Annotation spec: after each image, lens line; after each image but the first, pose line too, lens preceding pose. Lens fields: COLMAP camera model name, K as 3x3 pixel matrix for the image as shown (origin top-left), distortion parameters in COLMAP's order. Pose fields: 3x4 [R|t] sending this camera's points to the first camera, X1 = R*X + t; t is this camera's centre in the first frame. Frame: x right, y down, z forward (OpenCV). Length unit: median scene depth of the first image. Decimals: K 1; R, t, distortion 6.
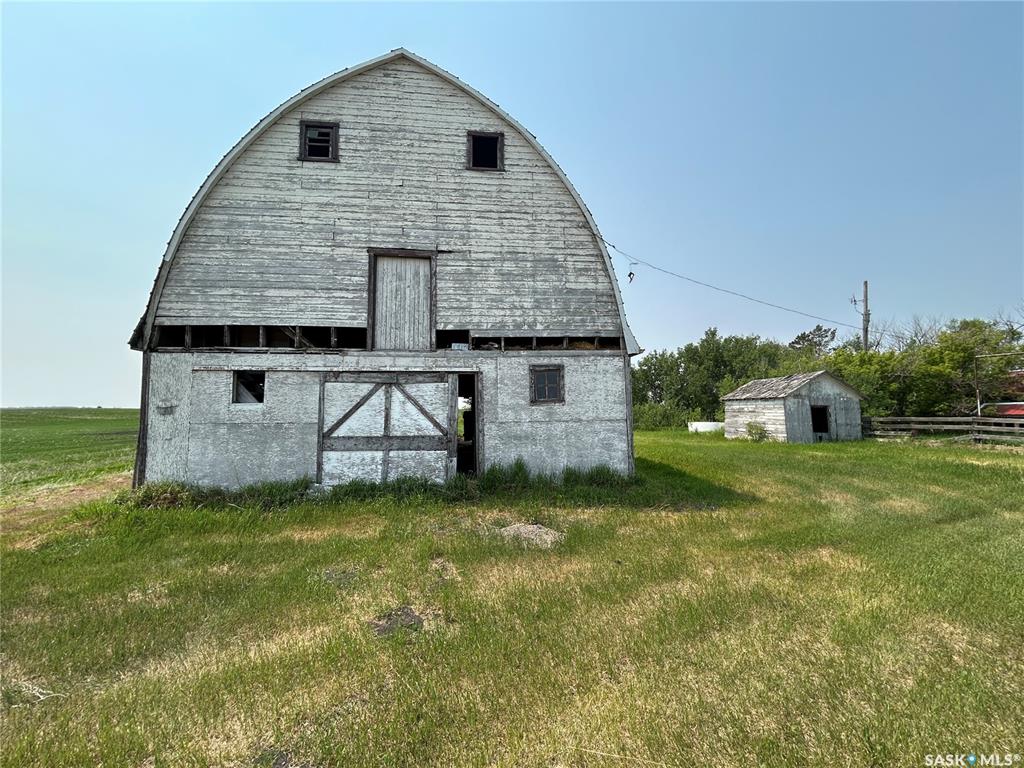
lens RADIAL K [[414.3, 0, 513.0], [0, 414.3, 382.9], [0, 0, 1]] dist [0.003703, -0.000544]
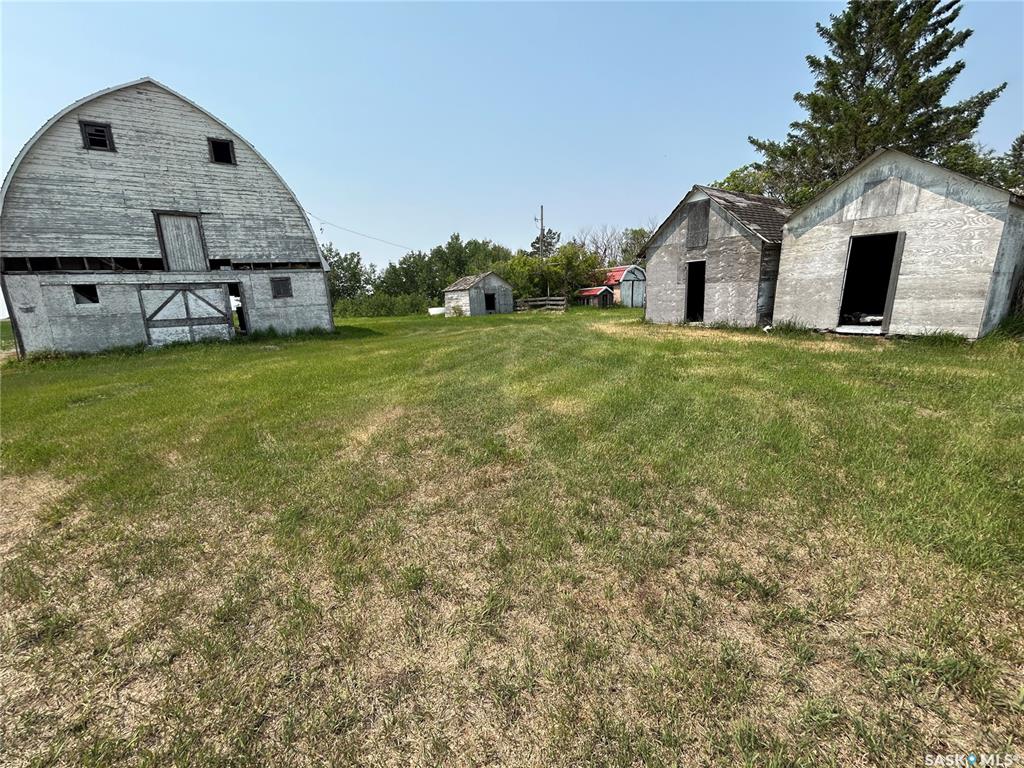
lens RADIAL K [[414.3, 0, 507.8], [0, 414.3, 381.7], [0, 0, 1]] dist [0.003703, -0.000544]
pose [[0.899425, -0.123258, 0.419336, 0.168715], [0.015418, 0.967763, 0.251390, -0.043842], [-0.436803, -0.219641, 0.872331, -1.305034]]
